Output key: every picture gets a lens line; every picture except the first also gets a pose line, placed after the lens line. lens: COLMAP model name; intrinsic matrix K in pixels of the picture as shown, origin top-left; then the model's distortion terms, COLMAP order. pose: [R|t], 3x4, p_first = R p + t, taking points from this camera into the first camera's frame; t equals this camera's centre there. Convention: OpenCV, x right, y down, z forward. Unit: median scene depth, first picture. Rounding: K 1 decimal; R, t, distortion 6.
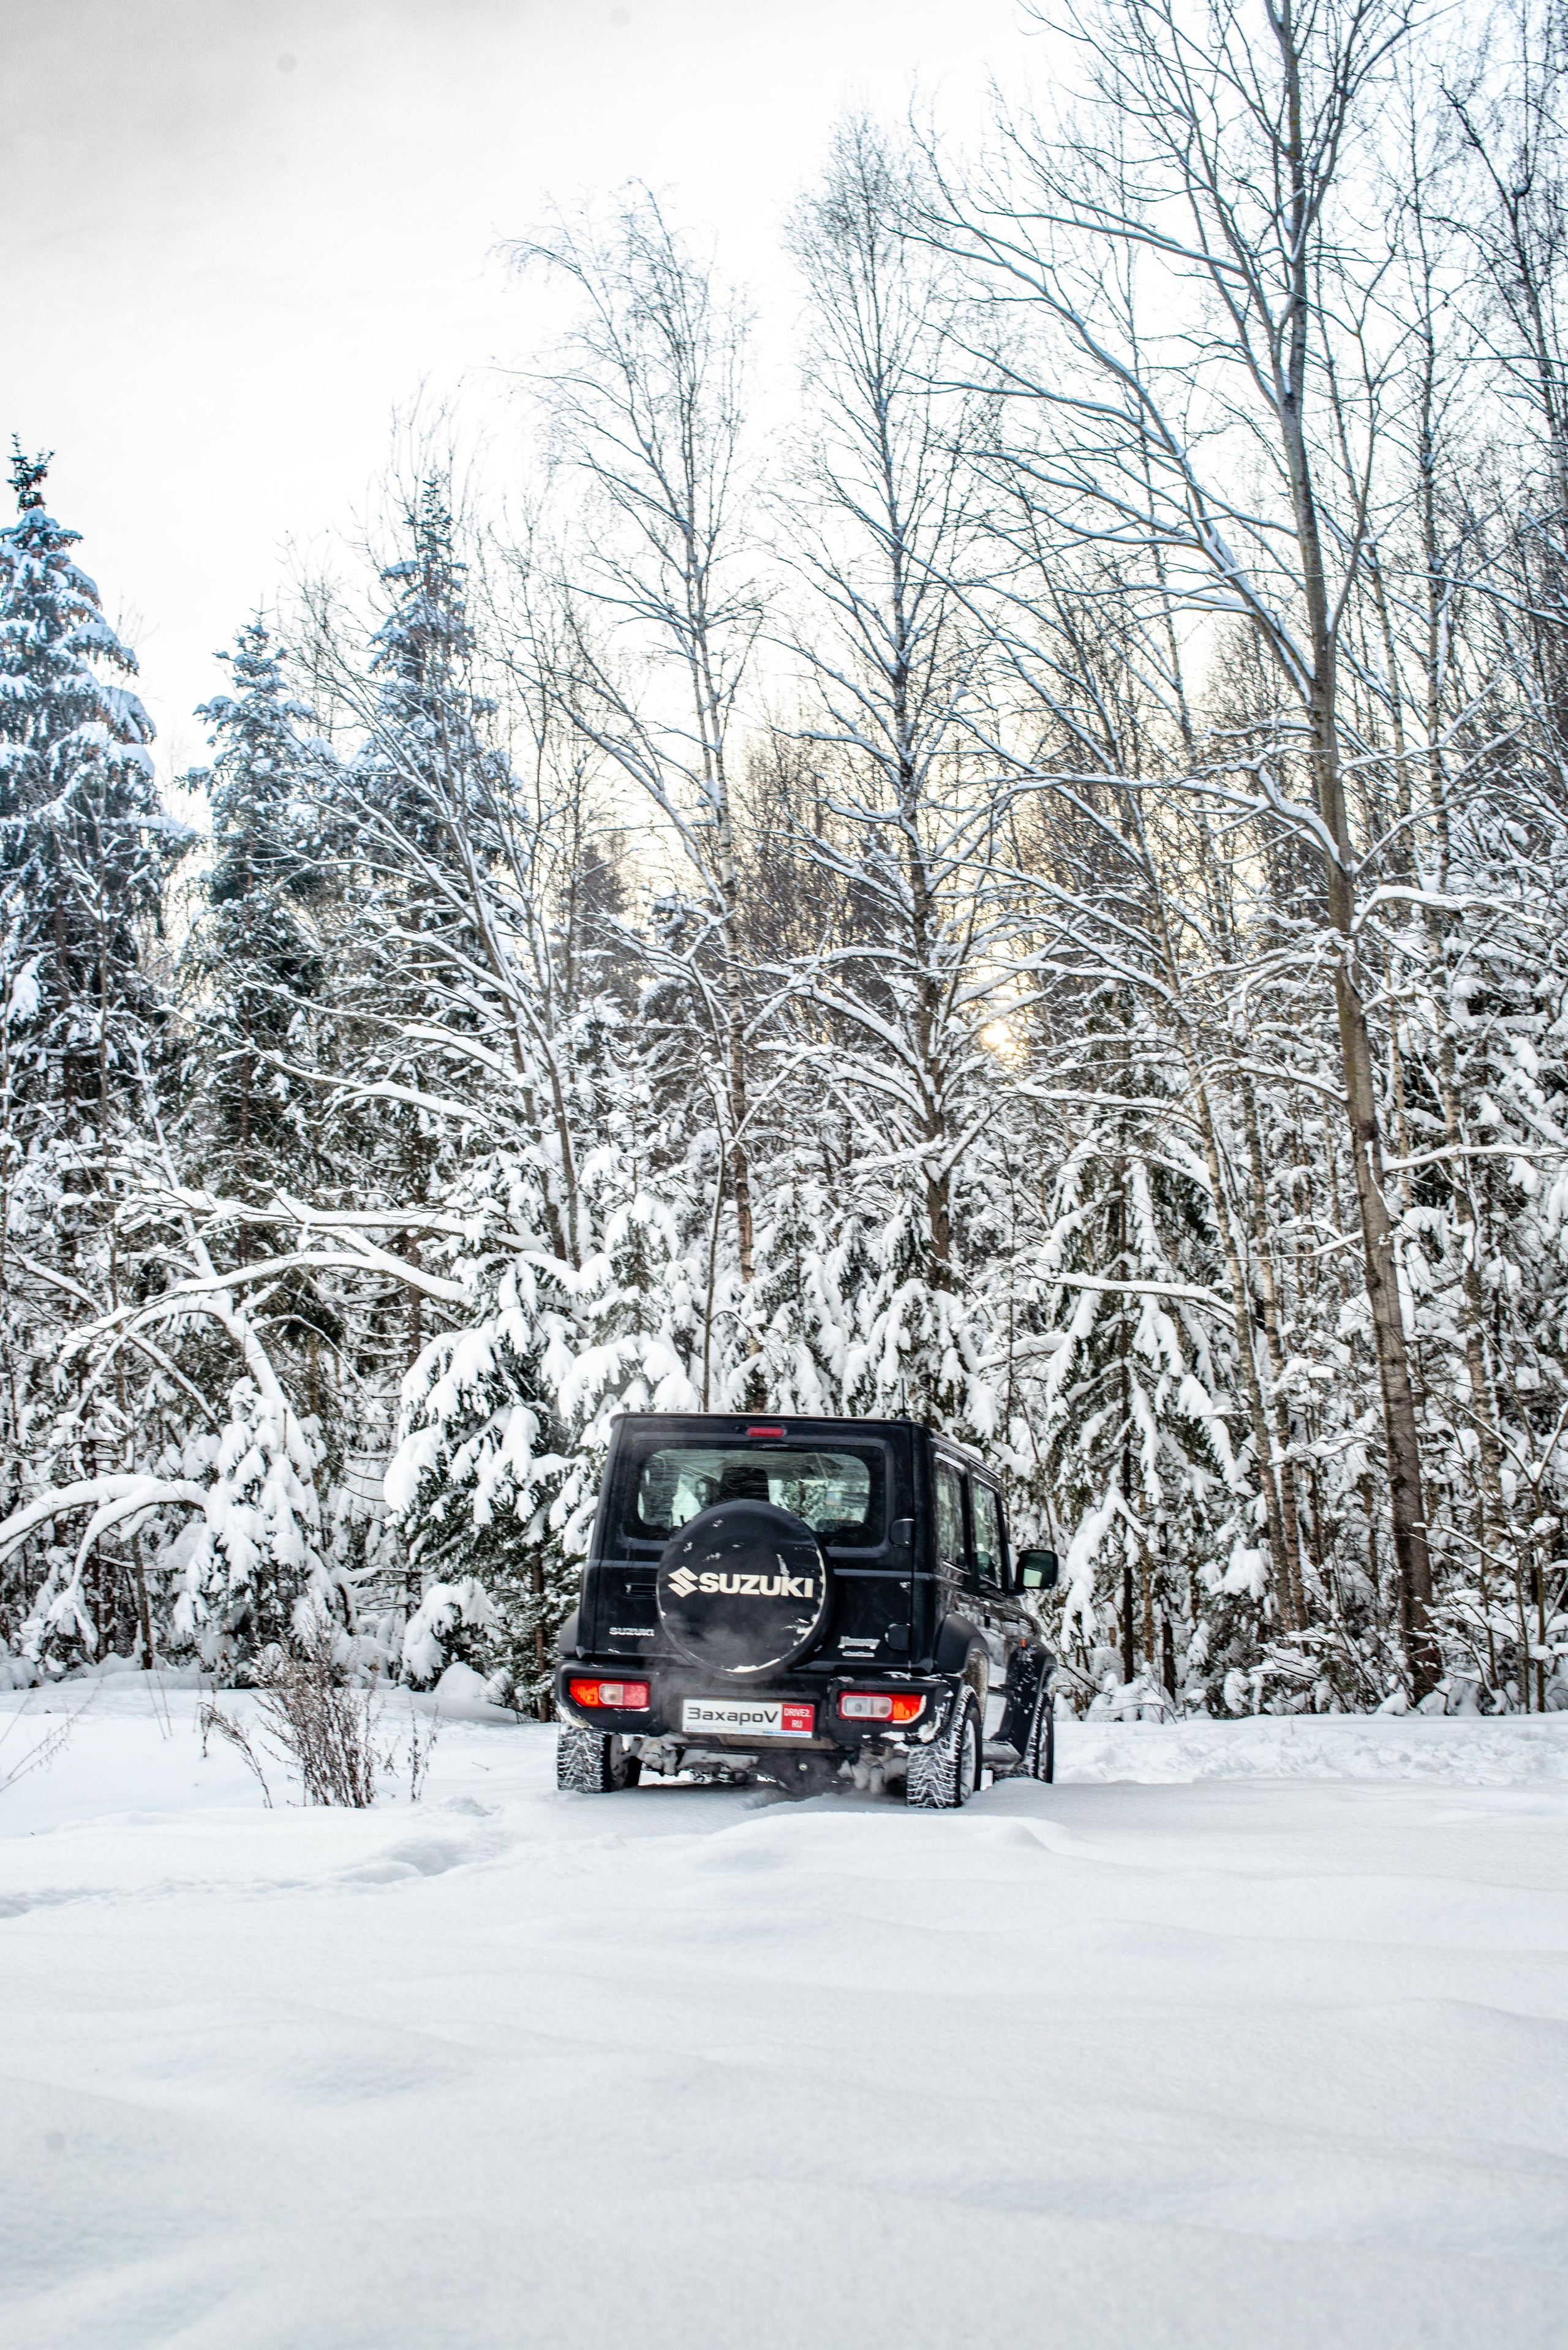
lens RADIAL K [[3382.5, 0, 784.0], [0, 3382.5, 1175.0], [0, 0, 1]] dist [-0.141161, 0.112298]
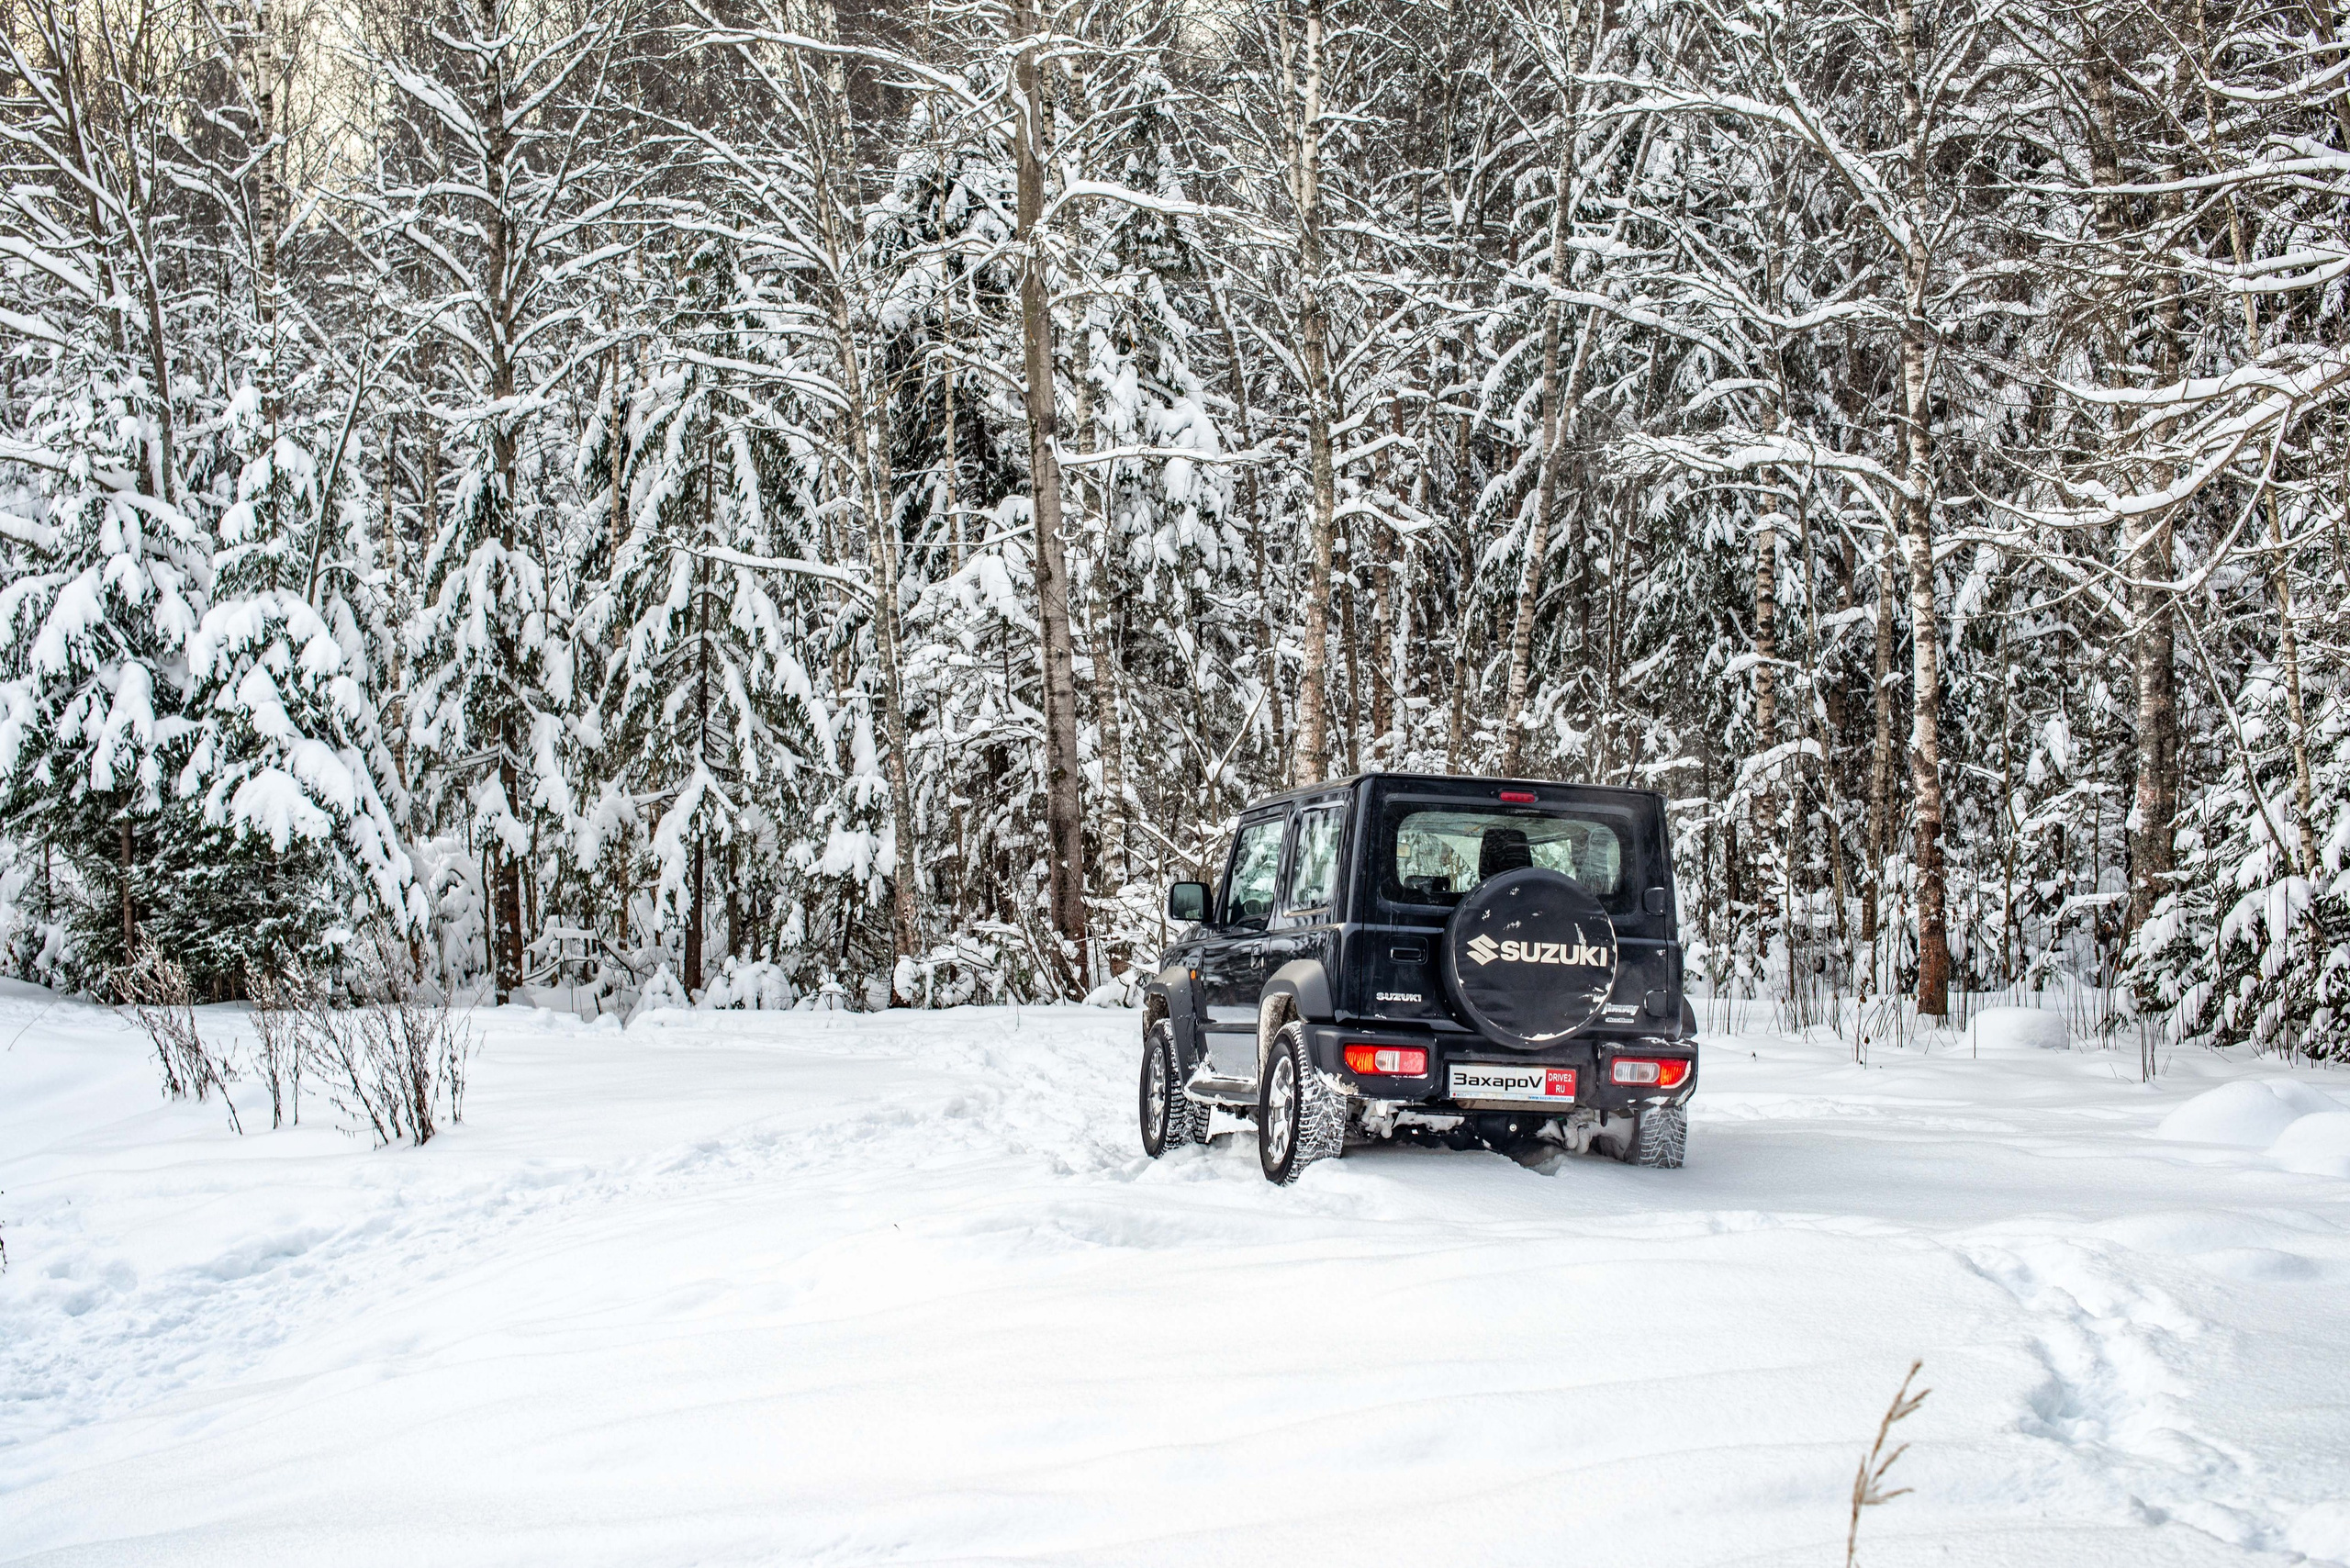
lens RADIAL K [[3422.8, 0, 1175.0], [0, 3422.8, 784.0], [0, 0, 1]] dist [-0.137912, 0.048190]
pose [[0.909971, 0.024835, 0.413927, -0.195290], [-0.070770, 0.992861, 0.096010, -0.006645], [-0.408588, -0.116660, 0.905233, 0.048698]]
